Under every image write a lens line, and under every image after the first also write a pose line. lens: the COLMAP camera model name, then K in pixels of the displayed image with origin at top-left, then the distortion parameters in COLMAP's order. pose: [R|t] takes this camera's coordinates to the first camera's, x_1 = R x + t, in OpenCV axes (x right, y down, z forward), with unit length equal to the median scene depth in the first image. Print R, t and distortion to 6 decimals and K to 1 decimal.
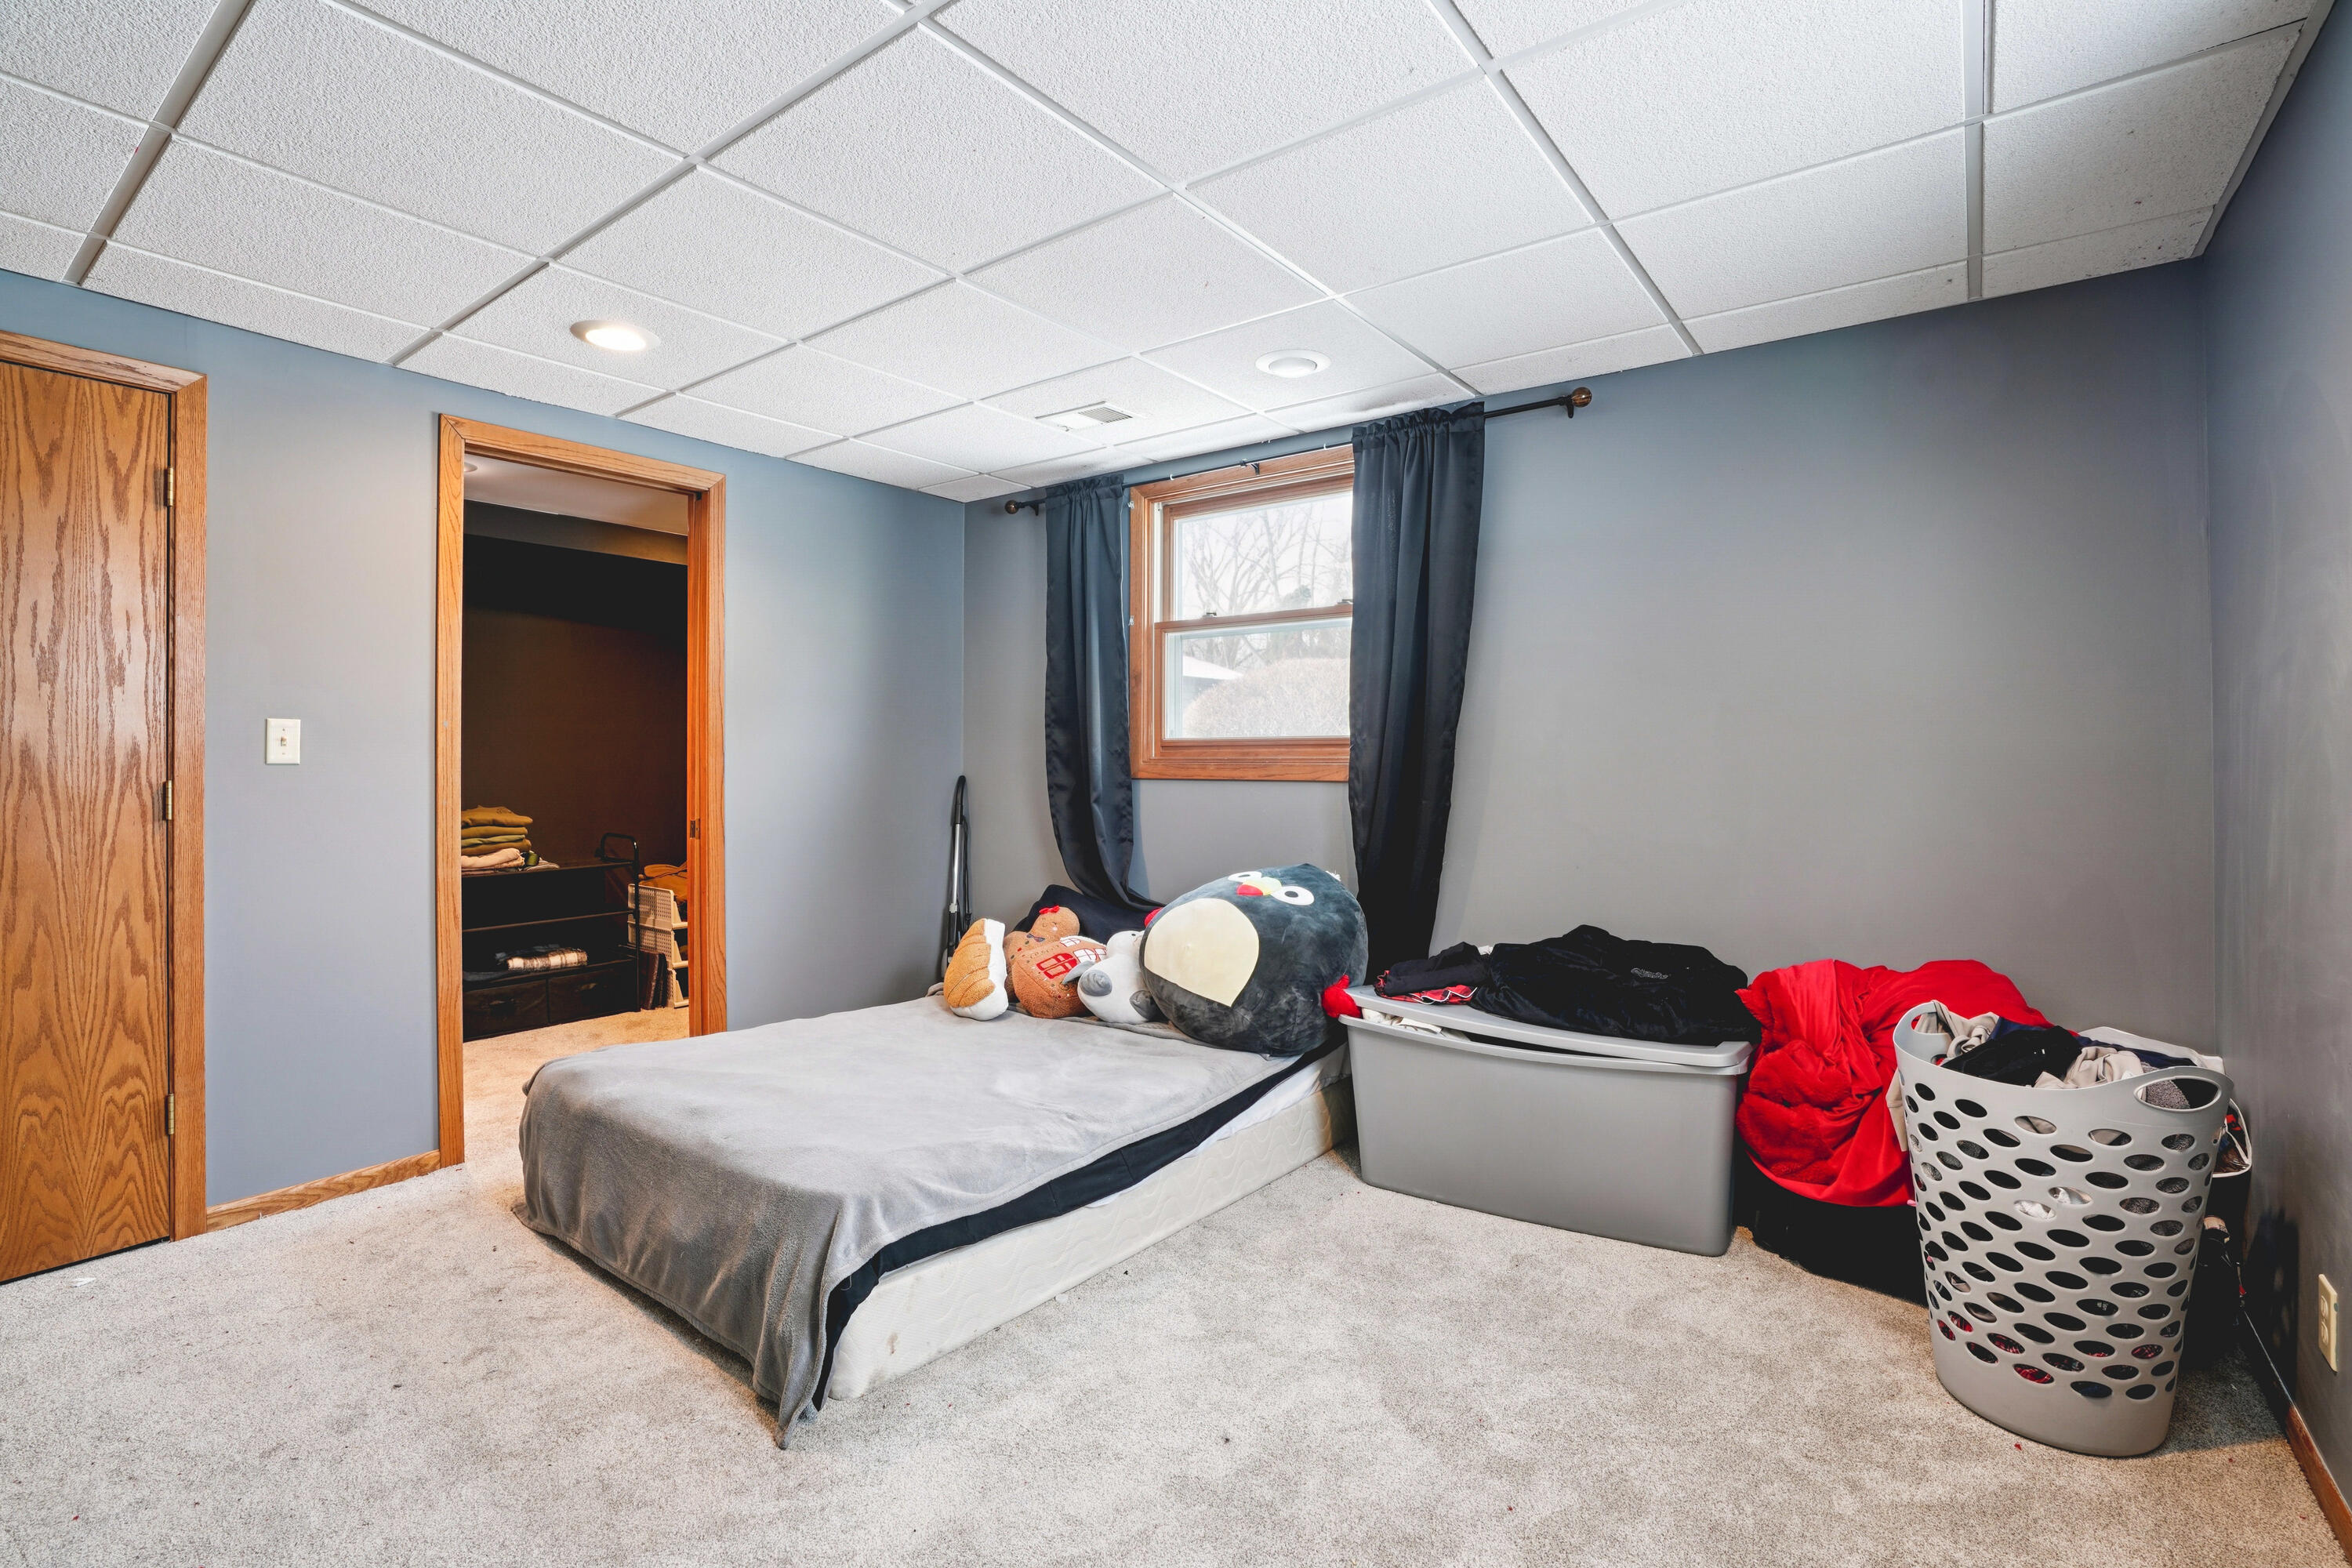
lens RADIAL K [[1078.2, 0, 1178.6], [0, 1078.2, 789.3], [0, 0, 1]] dist [-0.060503, 0.019813]
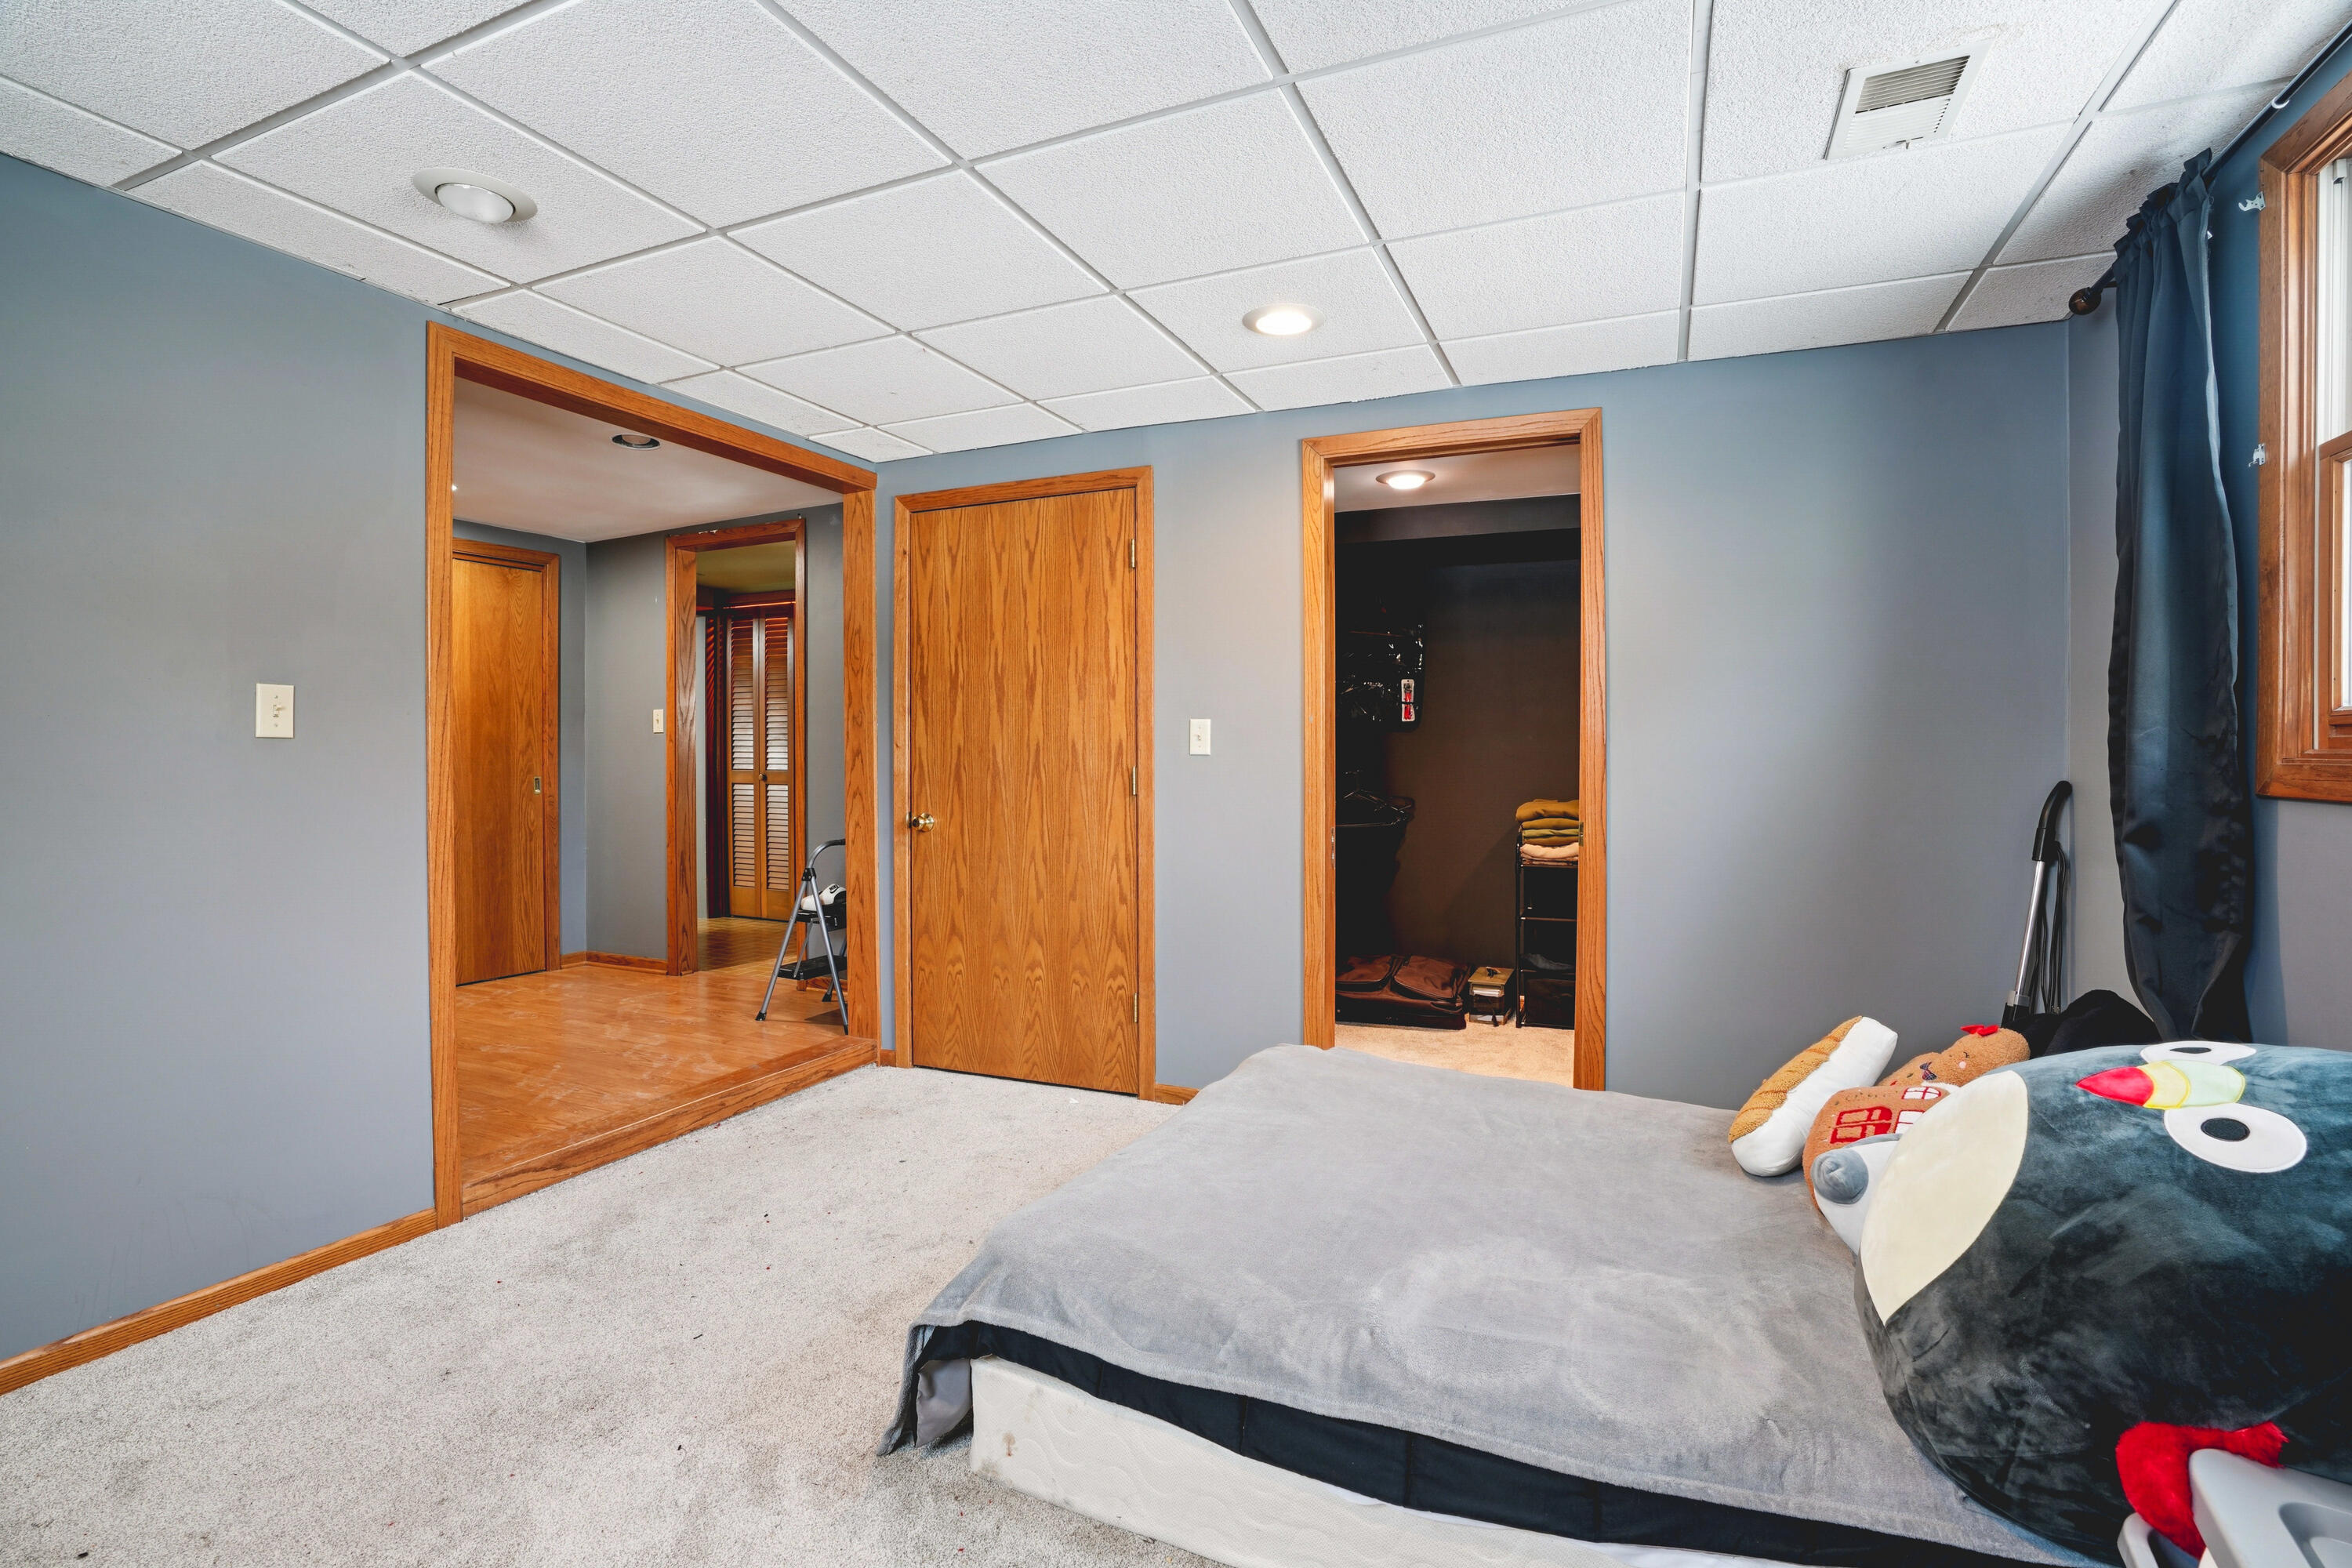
lens RADIAL K [[1078.2, 0, 1173.2], [0, 1078.2, 779.7], [0, 0, 1]] dist [-0.060503, 0.019813]
pose [[0.247352, 0.025054, -0.968602, 0.432241], [-0.026999, 0.999456, 0.018957, -0.019751], [0.968549, 0.021463, 0.247894, 0.696745]]
